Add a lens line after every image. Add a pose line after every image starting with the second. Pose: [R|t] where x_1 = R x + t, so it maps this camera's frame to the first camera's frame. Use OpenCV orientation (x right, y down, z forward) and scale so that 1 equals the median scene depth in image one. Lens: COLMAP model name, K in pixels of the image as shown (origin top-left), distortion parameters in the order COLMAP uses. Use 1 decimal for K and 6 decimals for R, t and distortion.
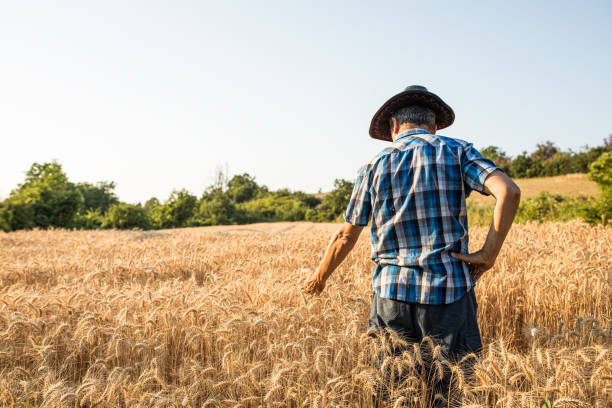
lens RADIAL K [[466.9, 0, 306.0], [0, 466.9, 204.0], [0, 0, 1]] dist [-0.010702, -0.010055]
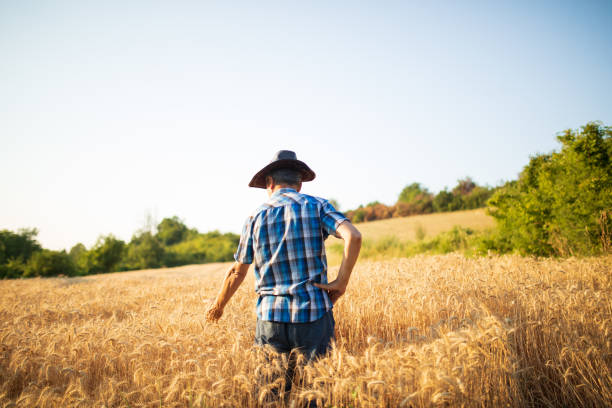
lens RADIAL K [[466.9, 0, 306.0], [0, 466.9, 204.0], [0, 0, 1]] dist [-0.010702, -0.010055]
pose [[0.990249, -0.023746, 0.137268, 0.080377], [0.034880, 0.996241, -0.079286, -0.011632], [-0.134870, 0.083301, 0.987356, -0.237623]]
